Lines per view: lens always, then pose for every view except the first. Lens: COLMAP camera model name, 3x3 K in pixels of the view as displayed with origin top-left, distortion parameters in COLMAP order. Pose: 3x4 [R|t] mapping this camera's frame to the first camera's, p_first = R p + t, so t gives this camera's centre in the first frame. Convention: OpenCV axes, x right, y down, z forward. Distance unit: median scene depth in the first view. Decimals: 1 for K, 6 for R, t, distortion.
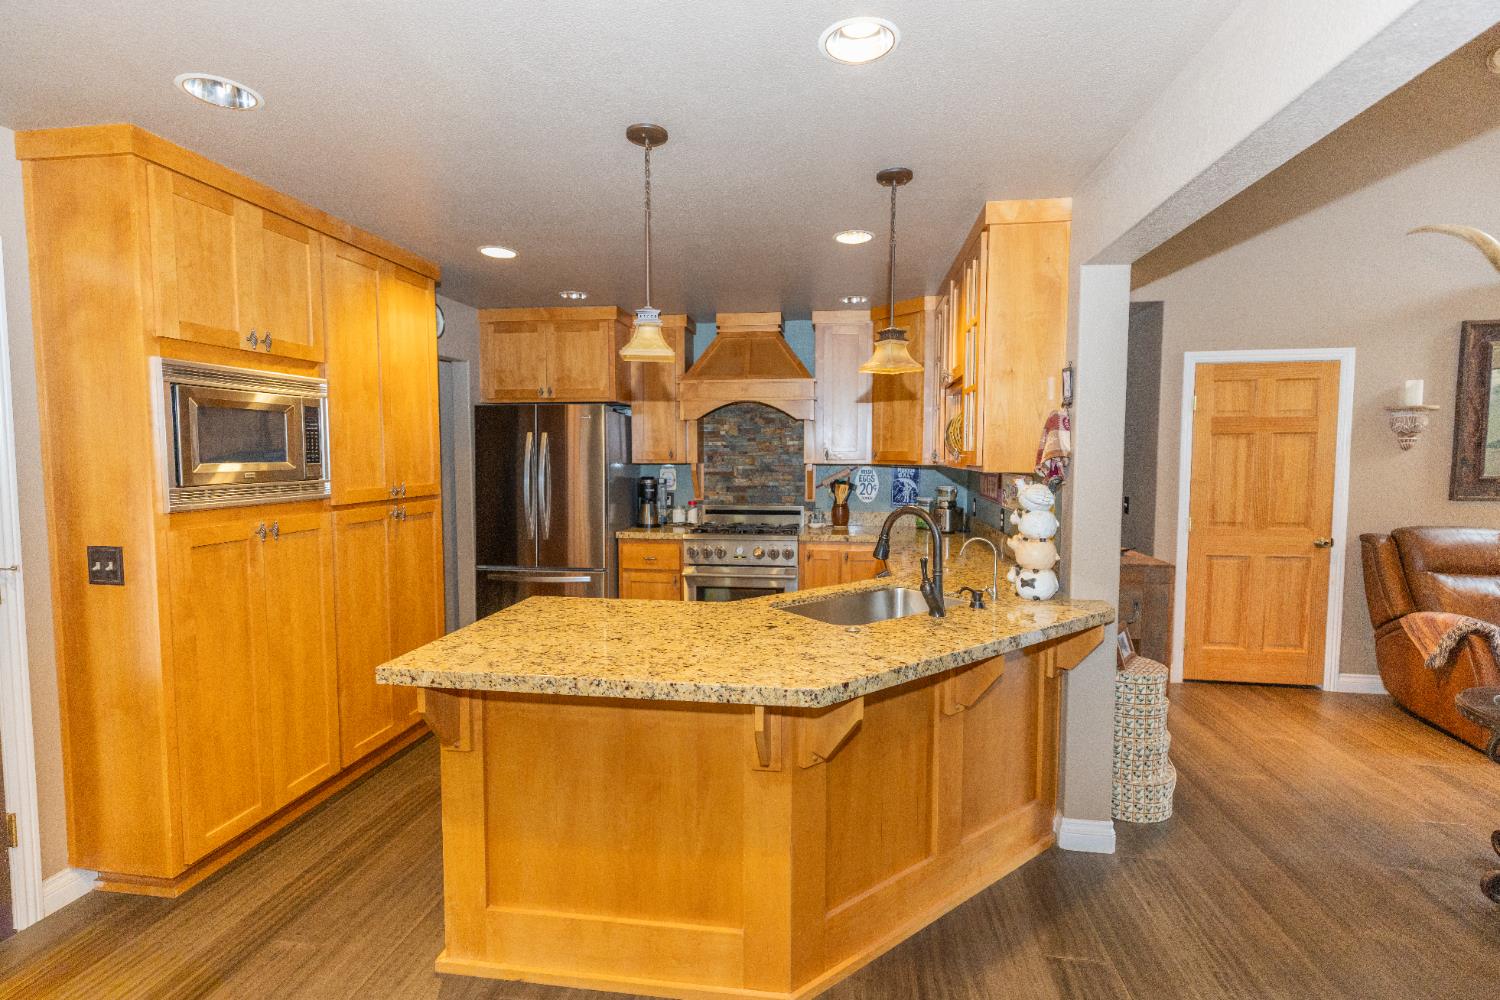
lens RADIAL K [[696.9, 0, 755.6], [0, 696.9, 492.6], [0, 0, 1]] dist [0.000967, 0.000147]
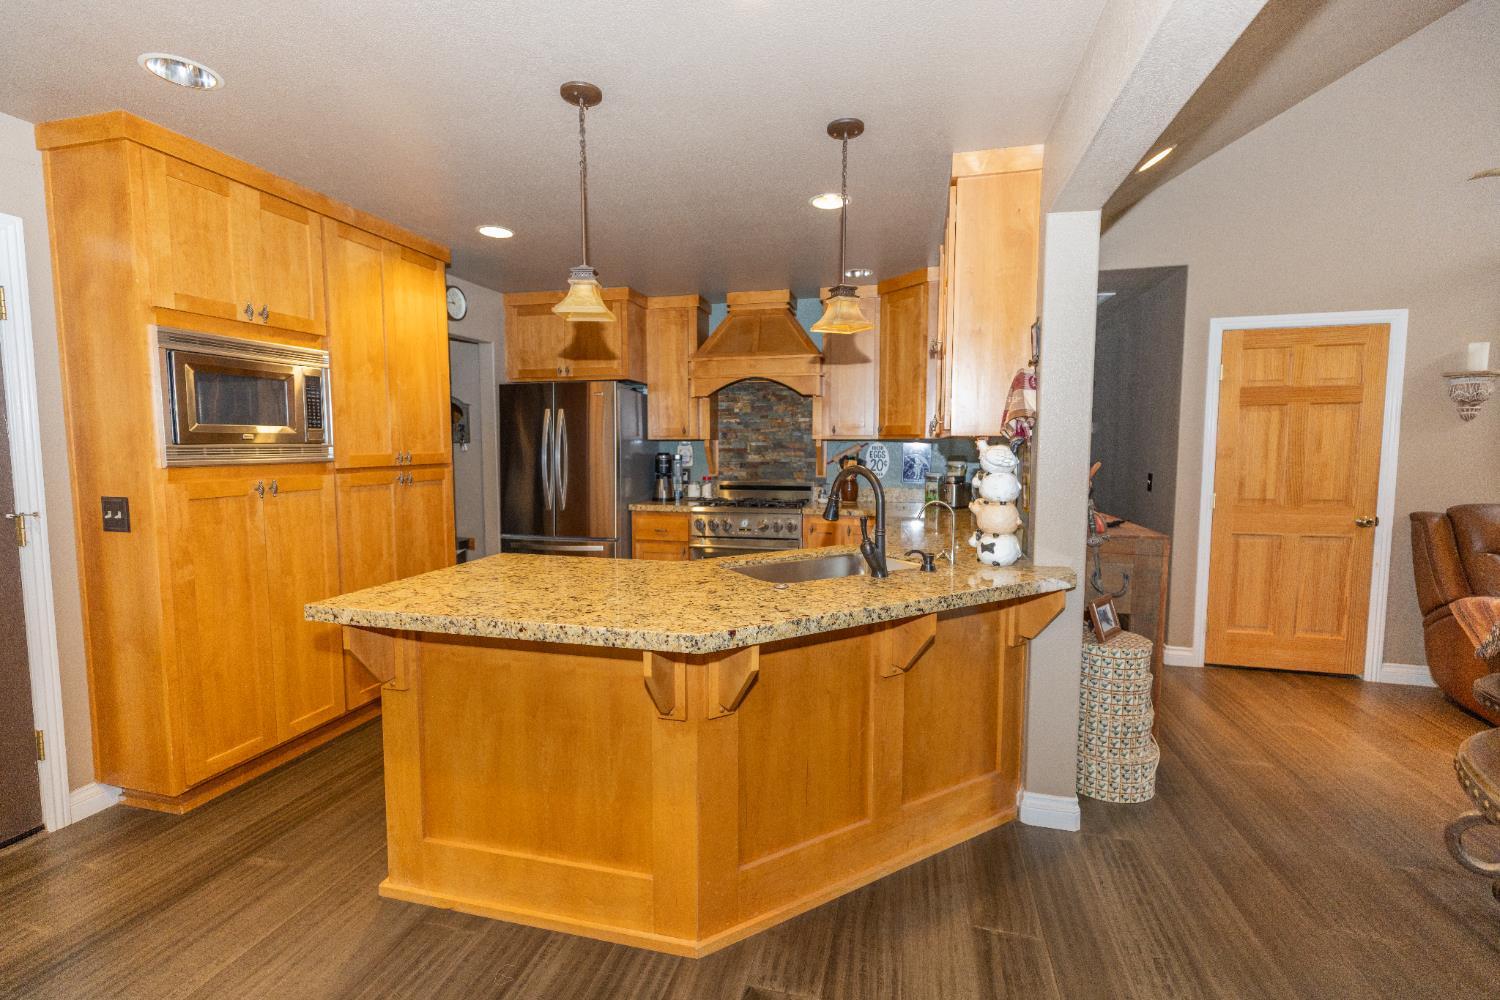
lens RADIAL K [[665.4, 0, 752.8], [0, 665.4, 495.0], [0, 0, 1]] dist [0.001899, -0.000184]
pose [[0.993656, 0.007373, -0.112216, 0.169122], [-0.005455, 0.999834, 0.017392, 0.042003], [0.112326, -0.016670, 0.993532, 0.048158]]
